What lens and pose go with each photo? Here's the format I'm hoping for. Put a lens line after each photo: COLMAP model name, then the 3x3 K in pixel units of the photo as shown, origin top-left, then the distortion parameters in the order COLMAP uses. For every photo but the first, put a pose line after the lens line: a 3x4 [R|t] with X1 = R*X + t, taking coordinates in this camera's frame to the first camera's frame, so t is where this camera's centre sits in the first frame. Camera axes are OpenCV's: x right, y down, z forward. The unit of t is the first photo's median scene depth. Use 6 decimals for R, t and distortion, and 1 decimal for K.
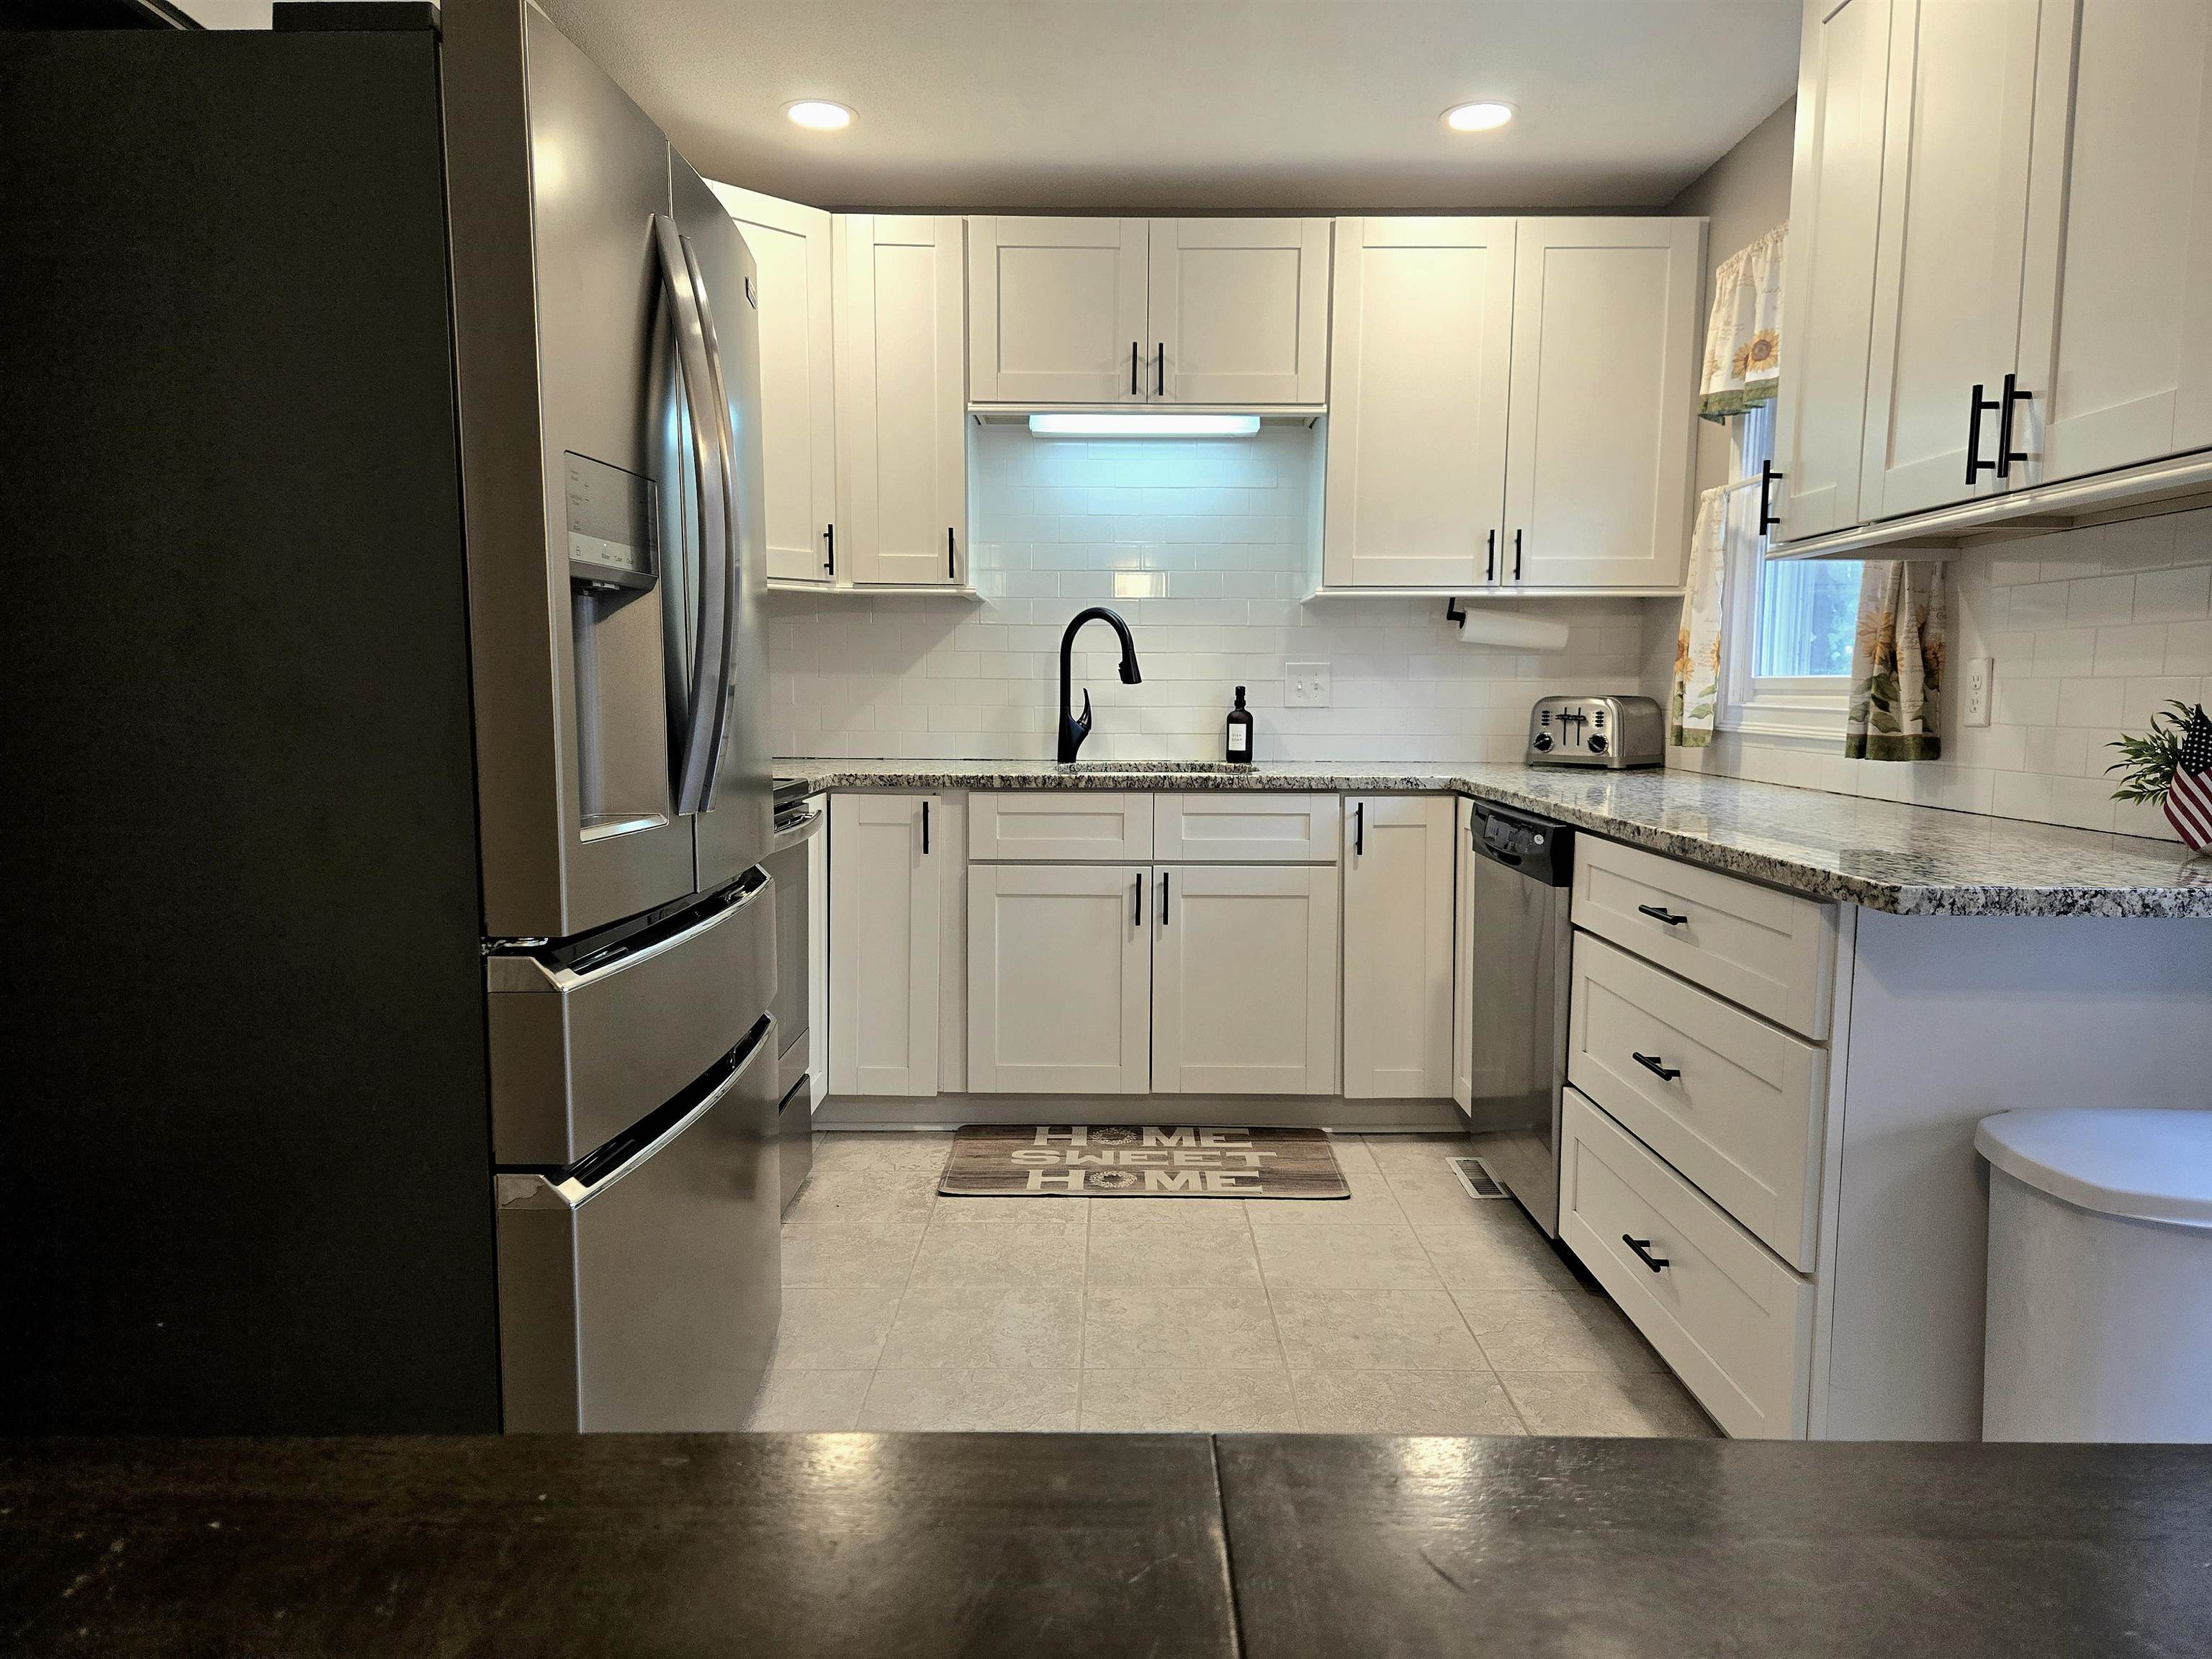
lens RADIAL K [[1451.4, 0, 1106.0], [0, 1451.4, 829.5], [0, 0, 1]] dist [0.094307, -0.110958]
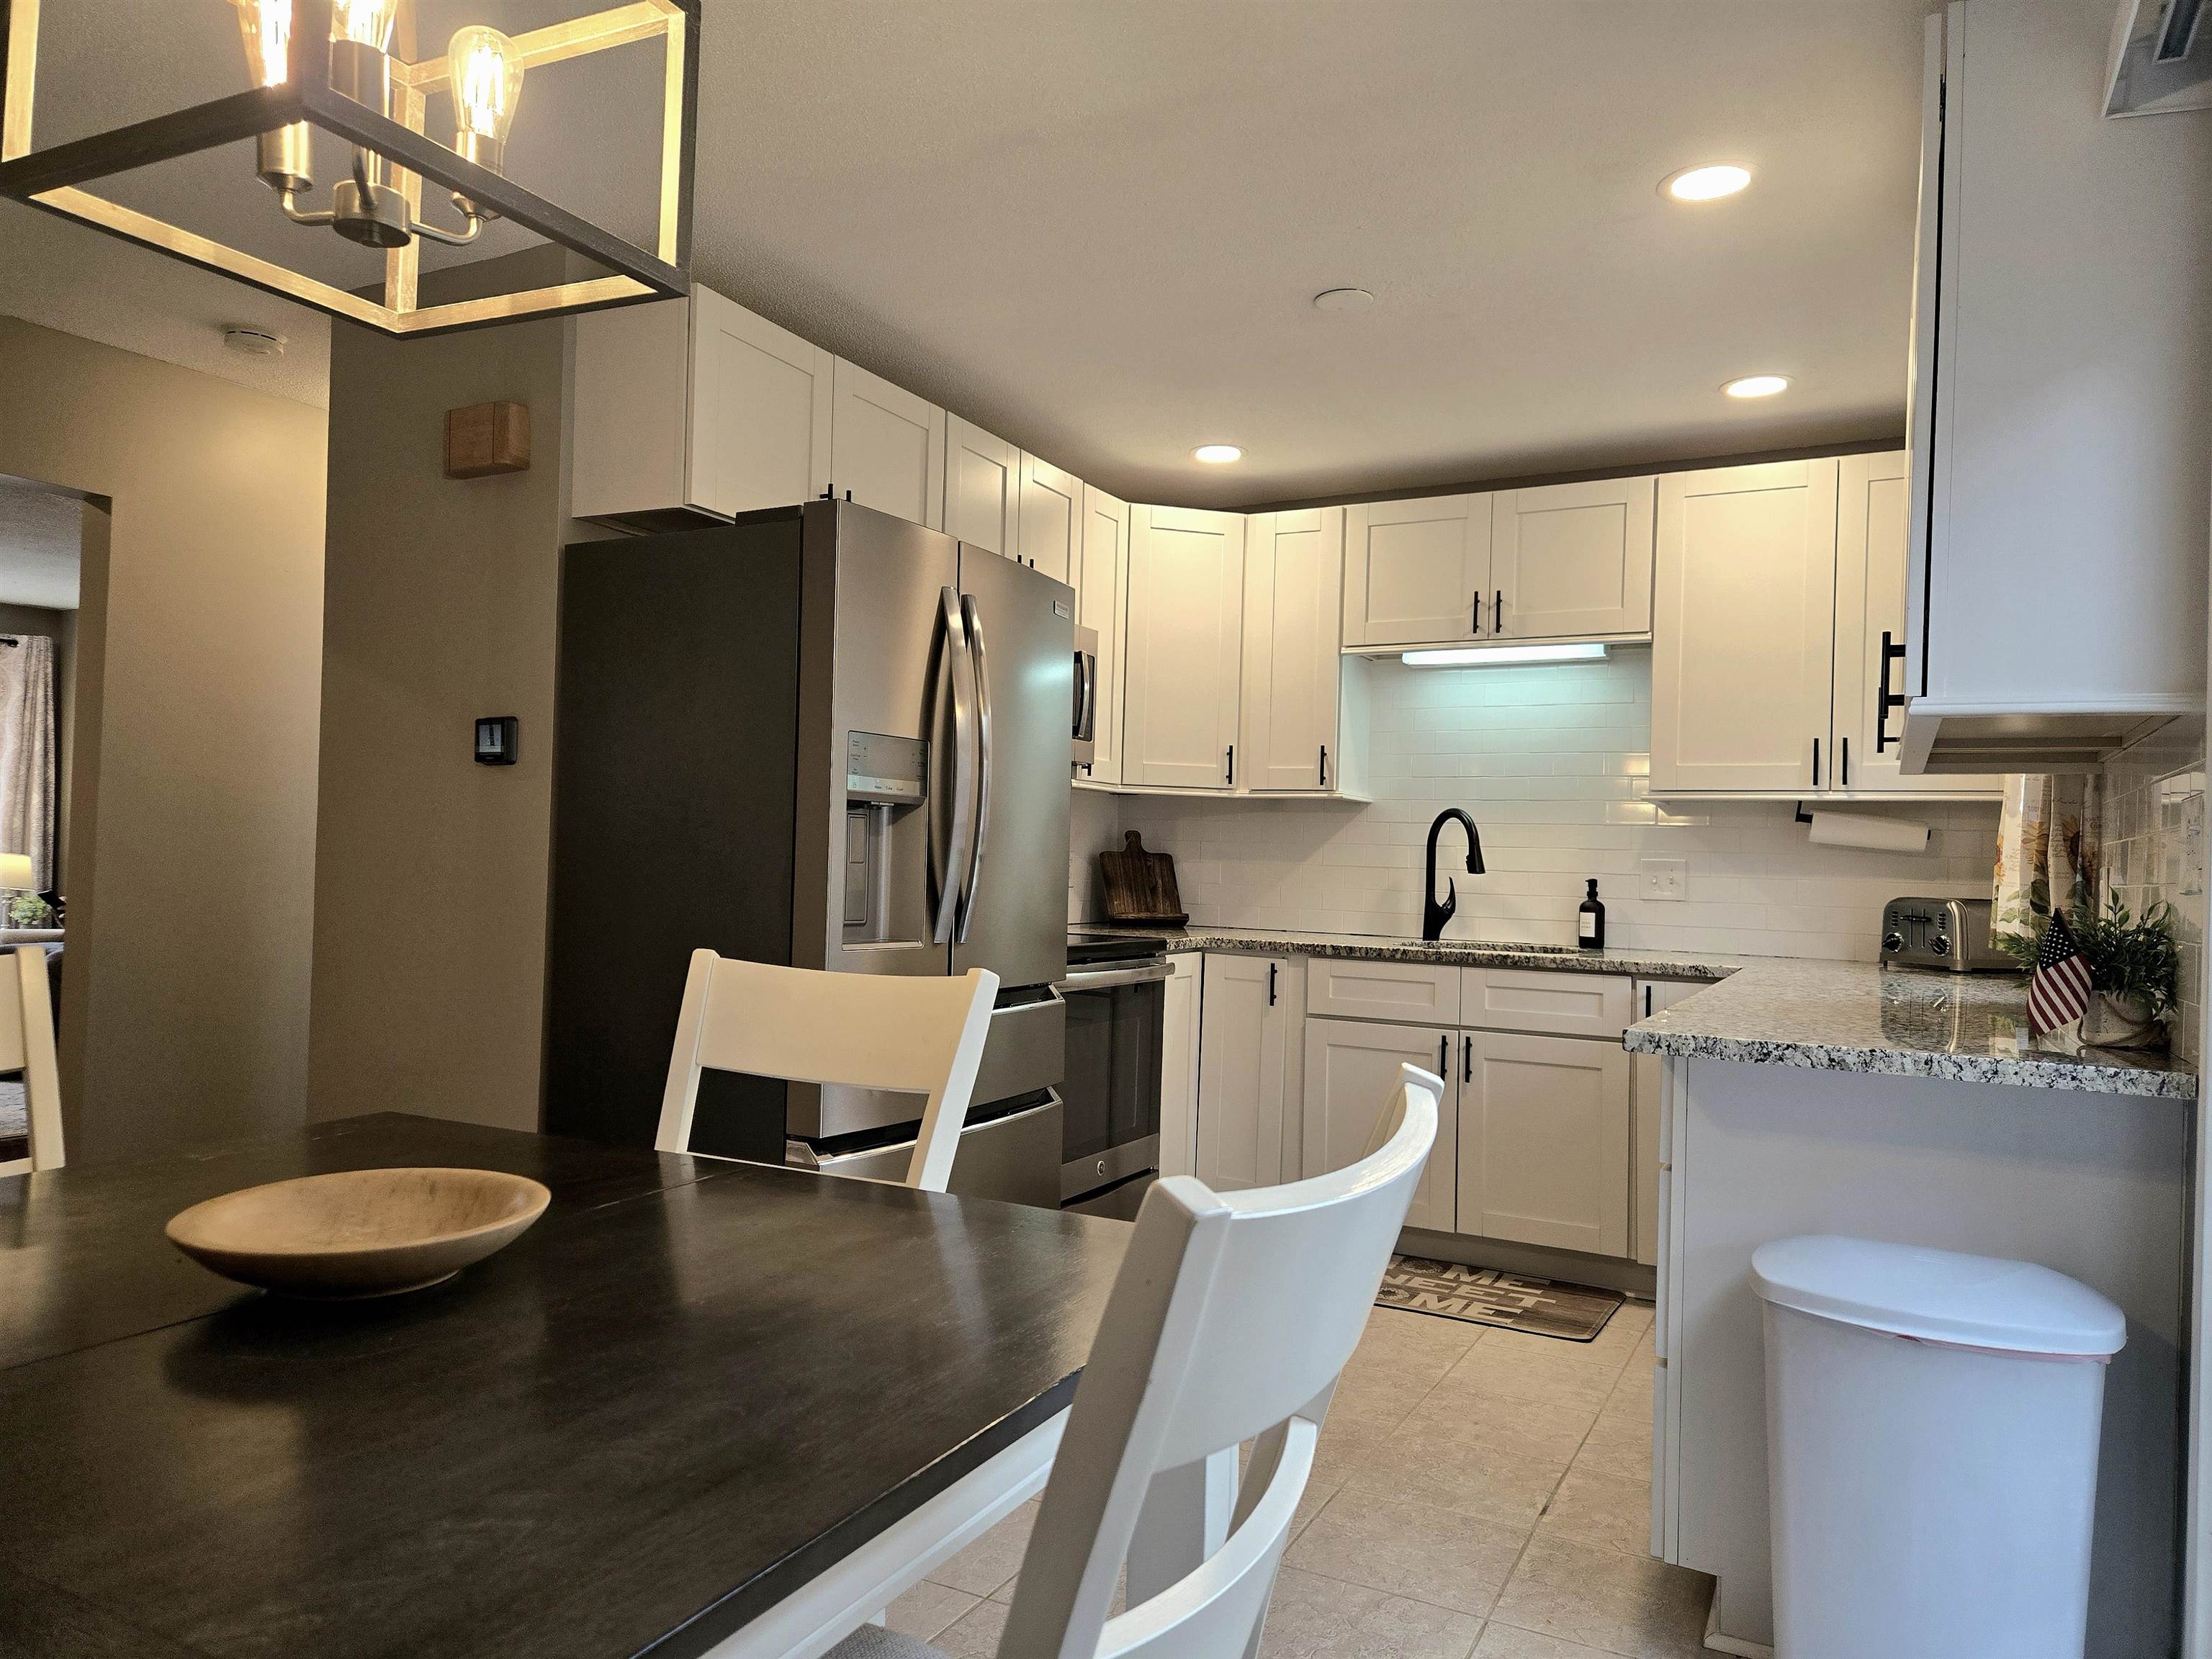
lens RADIAL K [[1451.4, 0, 1106.0], [0, 1451.4, 829.5], [0, 0, 1]] dist [0.094307, -0.110958]
pose [[0.888742, 0.009020, -0.458319, 0.309500], [-0.068550, 0.991179, -0.113421, 0.017881], [0.453253, 0.132220, 0.881521, -0.172954]]
